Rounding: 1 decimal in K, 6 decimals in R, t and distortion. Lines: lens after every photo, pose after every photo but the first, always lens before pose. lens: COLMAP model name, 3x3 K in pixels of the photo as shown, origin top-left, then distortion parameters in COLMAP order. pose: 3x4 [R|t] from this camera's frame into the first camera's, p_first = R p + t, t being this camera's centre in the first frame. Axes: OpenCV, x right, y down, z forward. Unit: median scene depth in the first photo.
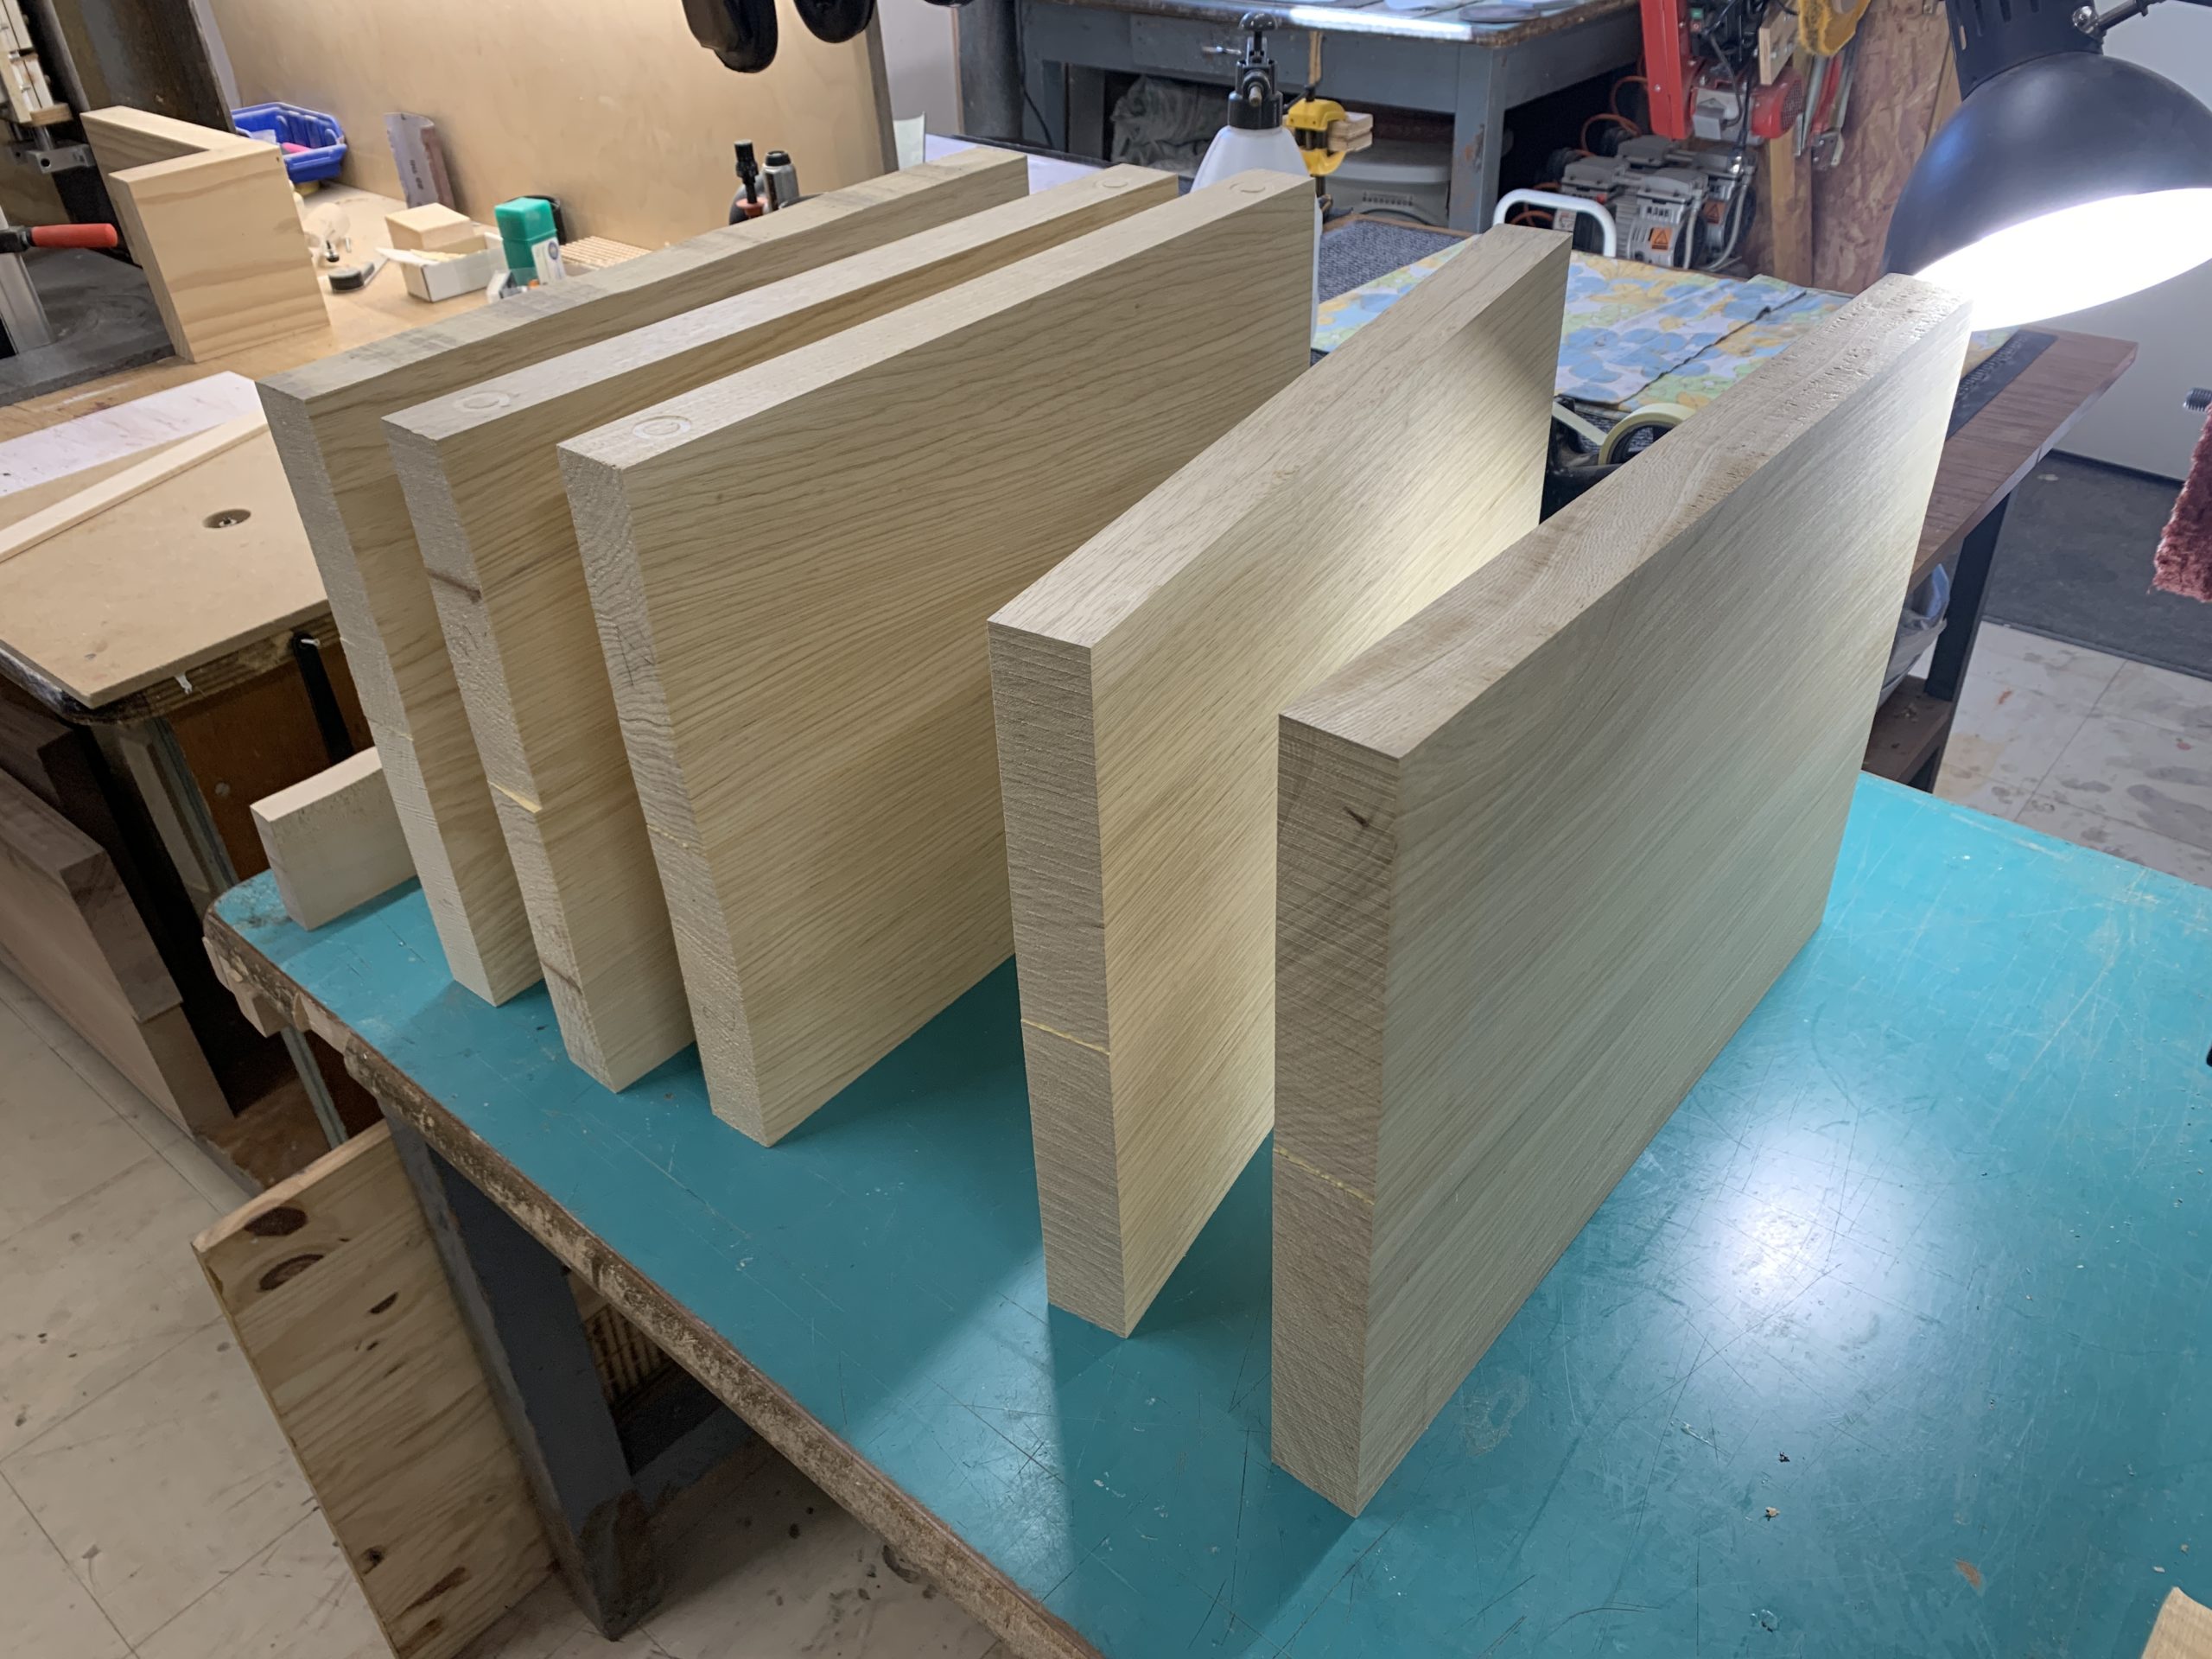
lens RADIAL K [[1706.3, 0, 1118.1], [0, 1706.3, 827.5], [0, 0, 1]] dist [0.017292, -0.018721]
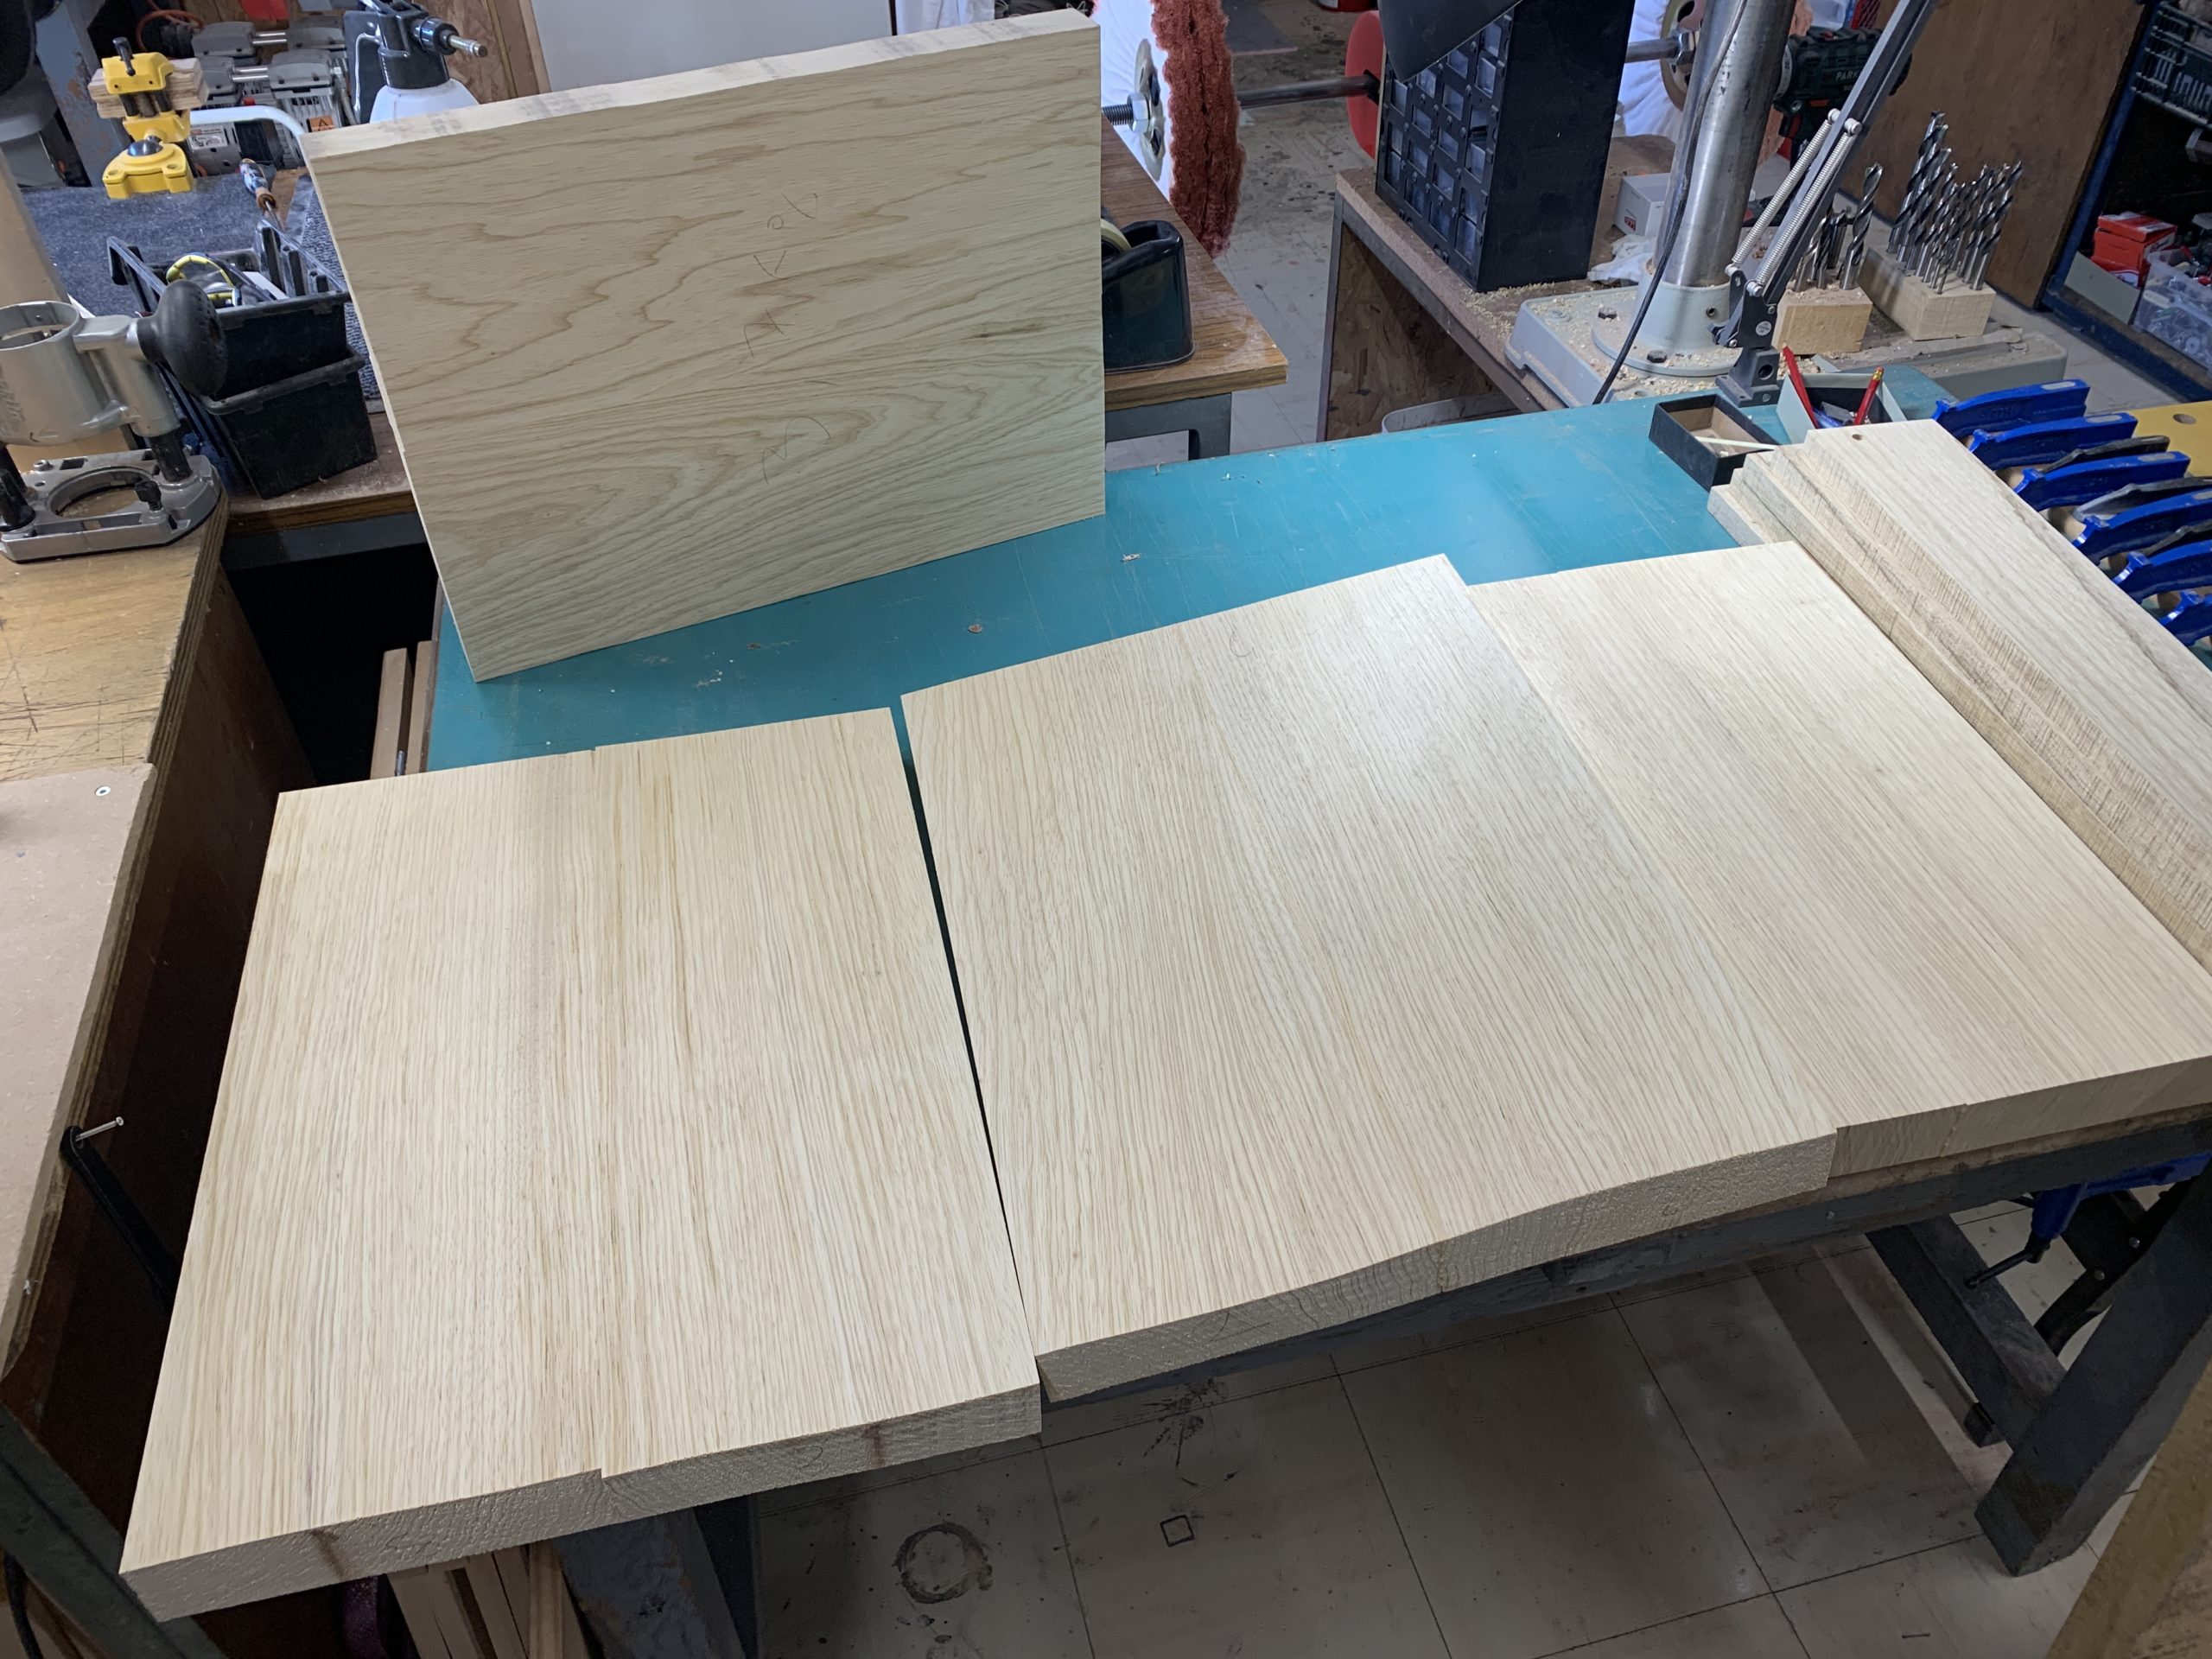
lens RADIAL K [[1706.3, 0, 1100.0], [0, 1706.3, 846.0], [0, 0, 1]] dist [0.017292, -0.018721]
pose [[0.577094, -0.522331, 0.627800, -0.468582], [0.460103, 0.843060, 0.278486, -0.160798], [-0.674735, 0.128140, 0.726852, 0.172429]]
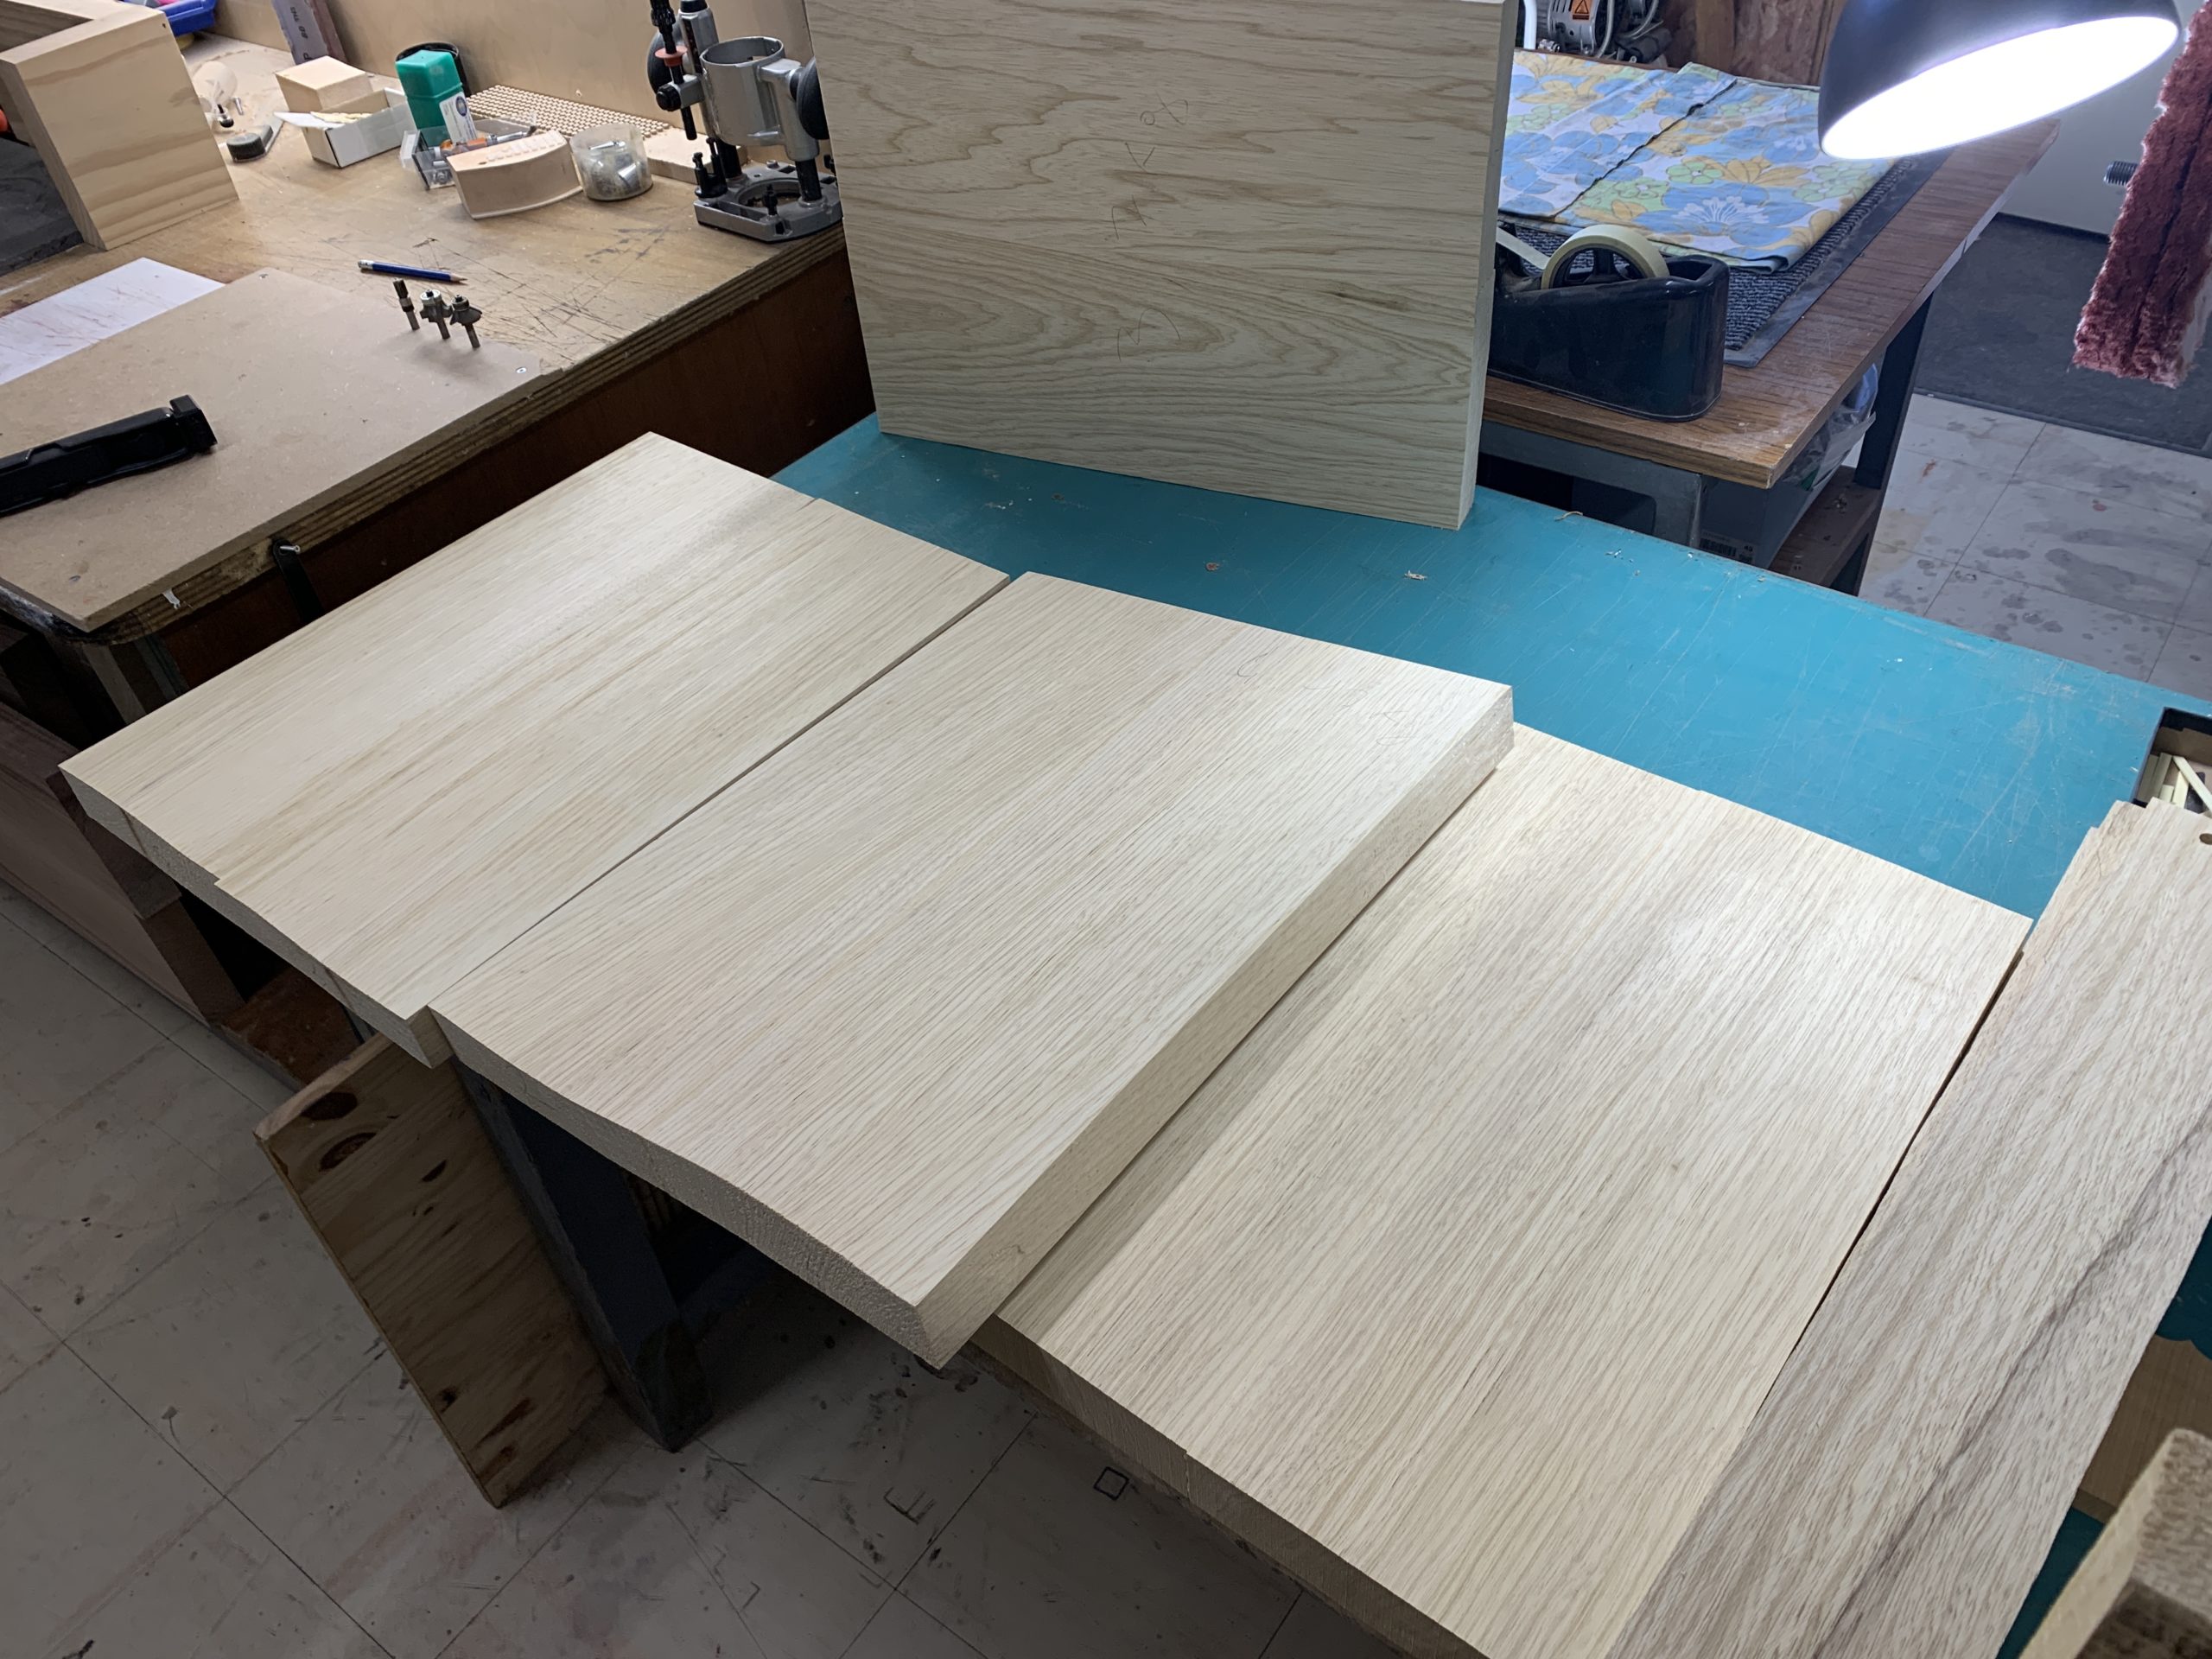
lens RADIAL K [[1706.3, 0, 1116.1], [0, 1706.3, 856.6], [0, 0, 1]] dist [0.017292, -0.018721]
pose [[0.997088, -0.069367, 0.031686, -0.022517], [0.064573, 0.988991, 0.133144, -0.024038], [-0.040573, -0.130711, 0.990590, -0.035753]]
